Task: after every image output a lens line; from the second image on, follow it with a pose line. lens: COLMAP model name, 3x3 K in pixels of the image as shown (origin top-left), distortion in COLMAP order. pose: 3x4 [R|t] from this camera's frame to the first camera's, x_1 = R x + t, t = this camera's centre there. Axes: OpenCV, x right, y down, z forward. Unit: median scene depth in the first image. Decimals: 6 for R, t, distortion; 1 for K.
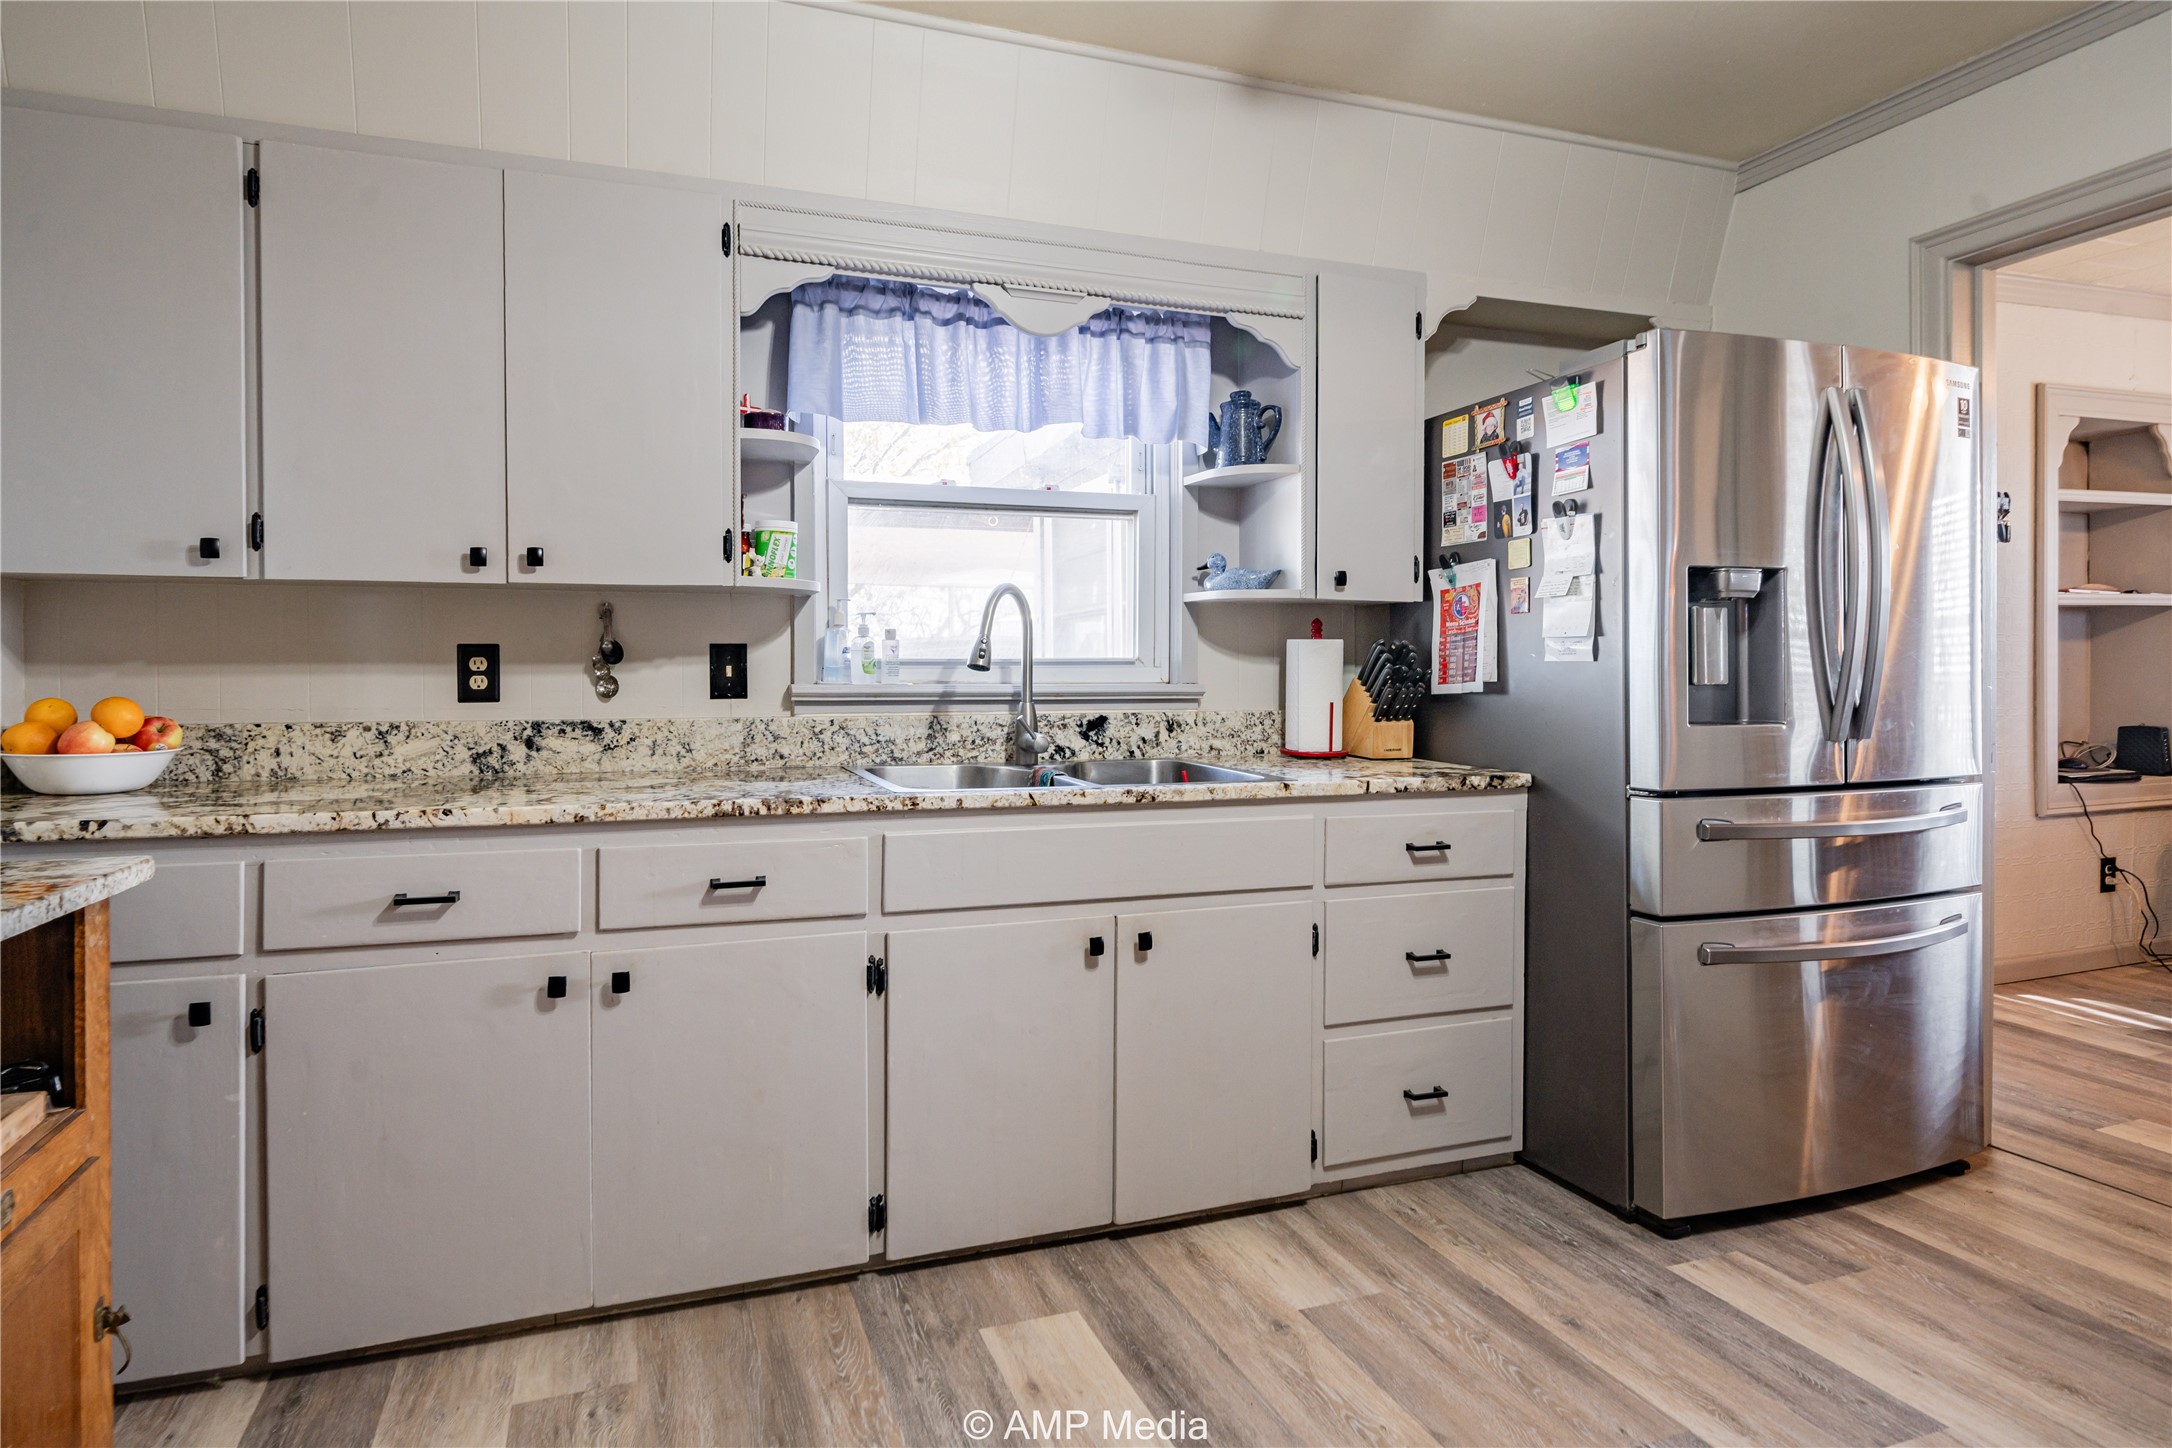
lens RADIAL K [[1184.6, 0, 1034.3], [0, 1184.6, 684.7], [0, 0, 1]] dist [0.004793, 0.000499]
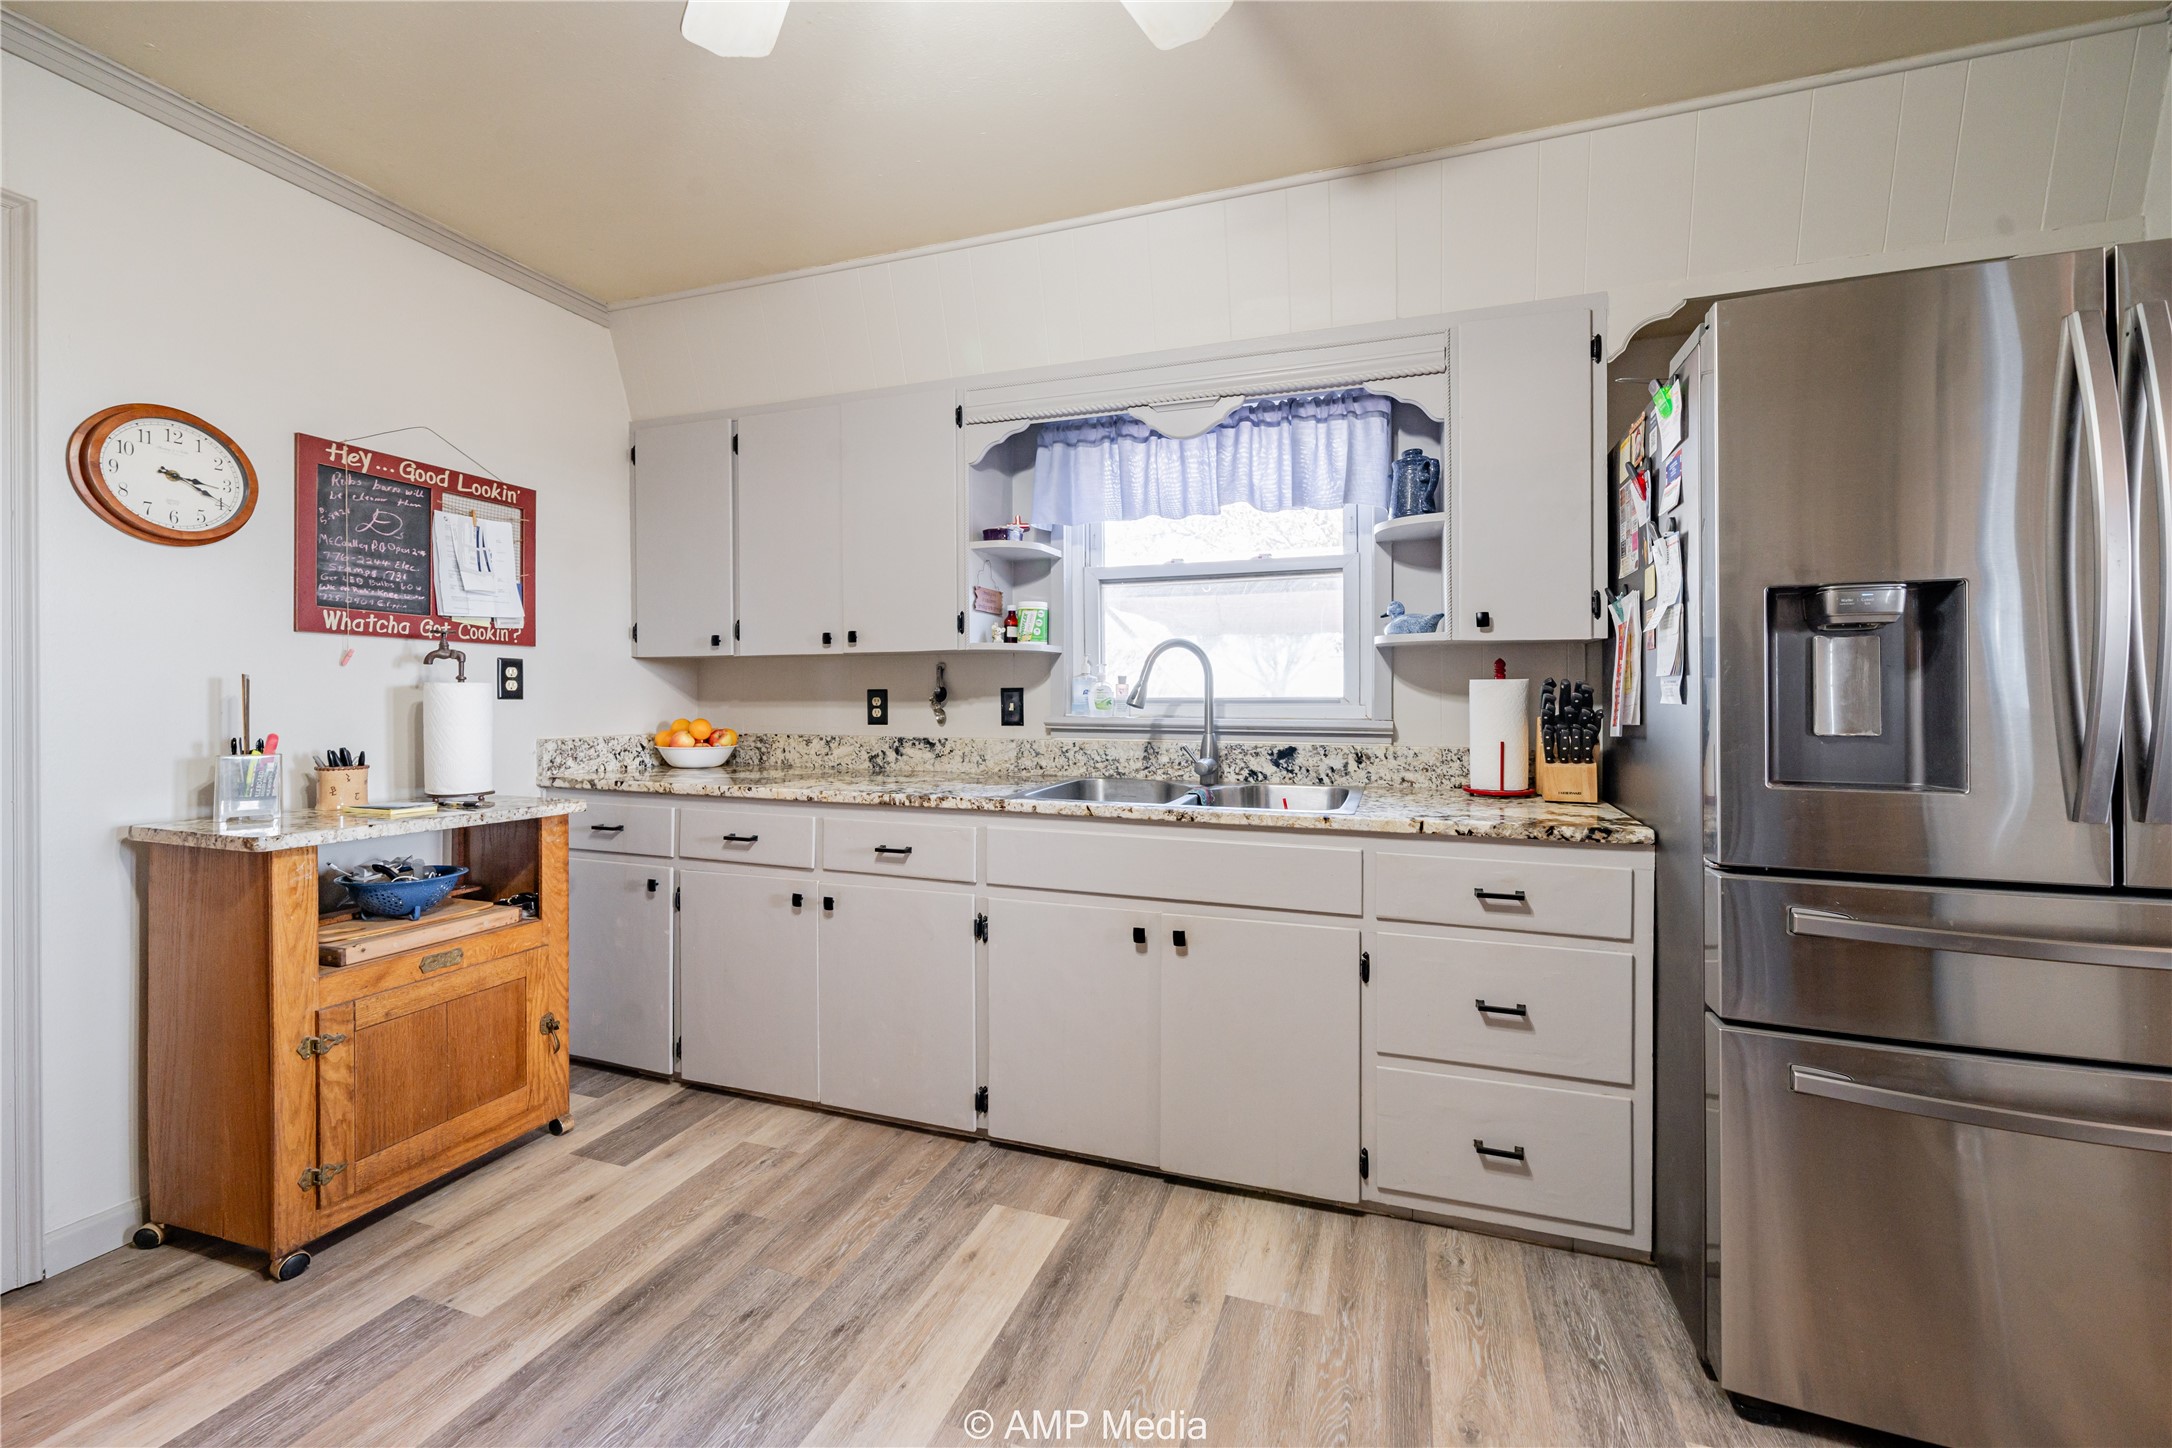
lens RADIAL K [[872.5, 0, 1088.2], [0, 872.5, 702.3], [0, 0, 1]] dist [-0.000077, -0.000487]
pose [[0.783090, 0.004983, -0.621889, 0.530244], [-0.010344, 0.999934, -0.005013, -0.013698], [0.621823, 0.010358, 0.783090, 0.240706]]
